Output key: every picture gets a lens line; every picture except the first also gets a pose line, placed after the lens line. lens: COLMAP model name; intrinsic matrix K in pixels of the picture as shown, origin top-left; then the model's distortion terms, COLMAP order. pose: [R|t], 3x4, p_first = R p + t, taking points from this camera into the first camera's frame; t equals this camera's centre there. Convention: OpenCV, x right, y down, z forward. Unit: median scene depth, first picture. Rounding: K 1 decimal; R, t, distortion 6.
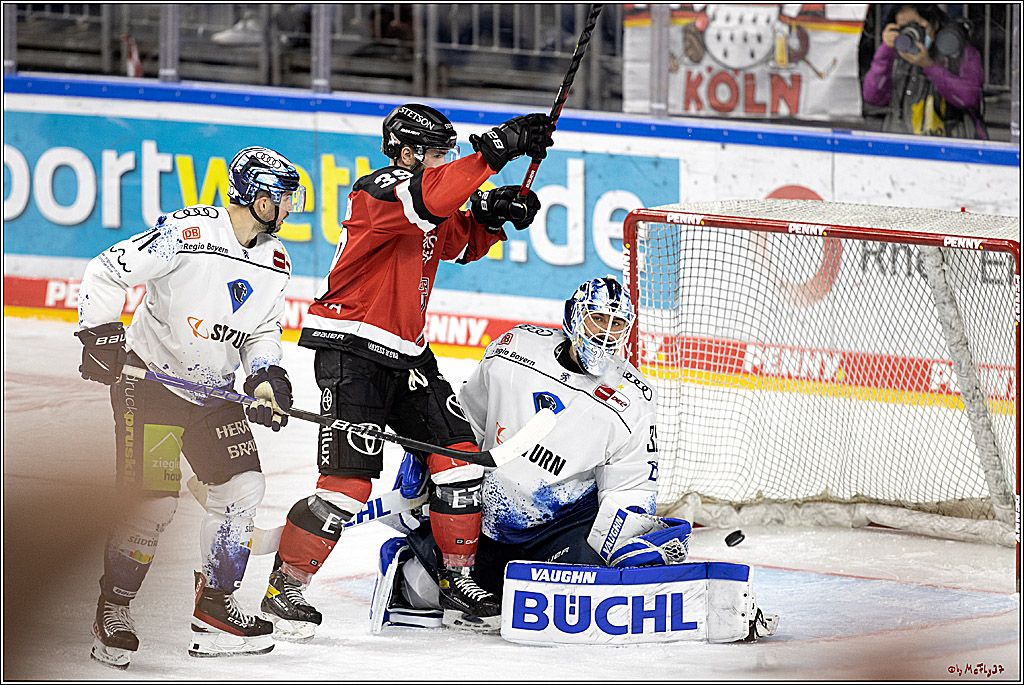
lens RADIAL K [[7152.1, 0, 512.0], [0, 7152.1, 342.5], [0, 0, 1]] dist [0.044650, -27.990867]
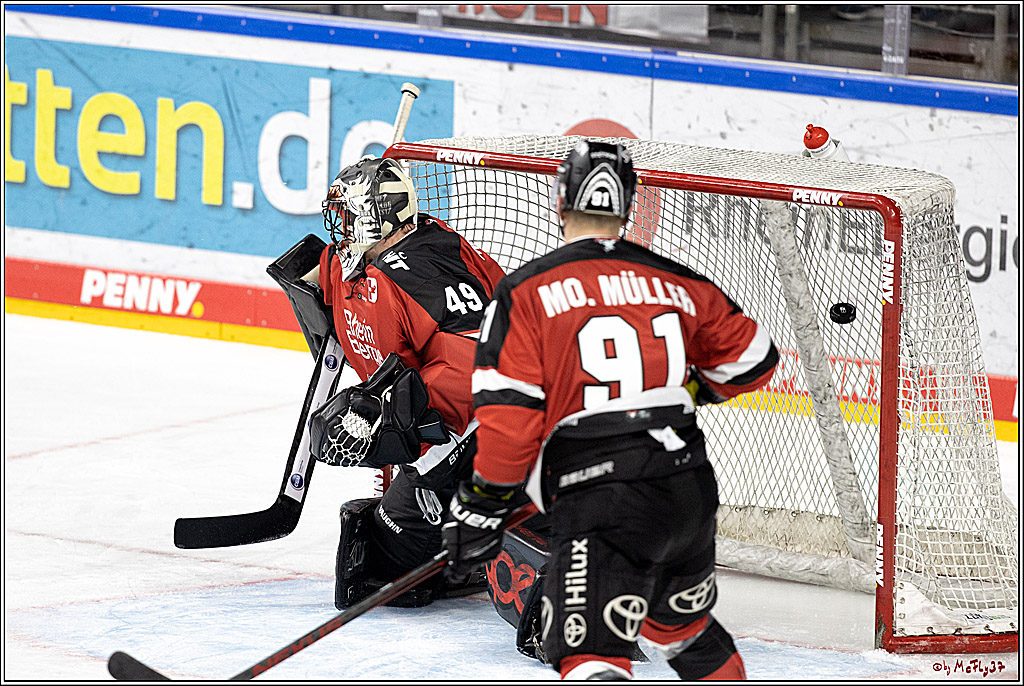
lens RADIAL K [[7604.3, 0, 512.0], [0, 7604.3, 343.0], [0, 0, 1]] dist [-0.281106, 15.478543]
pose [[0.999322, 0.024546, 0.027452, 0.007770], [-0.024703, 0.999680, 0.005415, -0.001968], [-0.027310, -0.006089, 0.999608, 0.176434]]
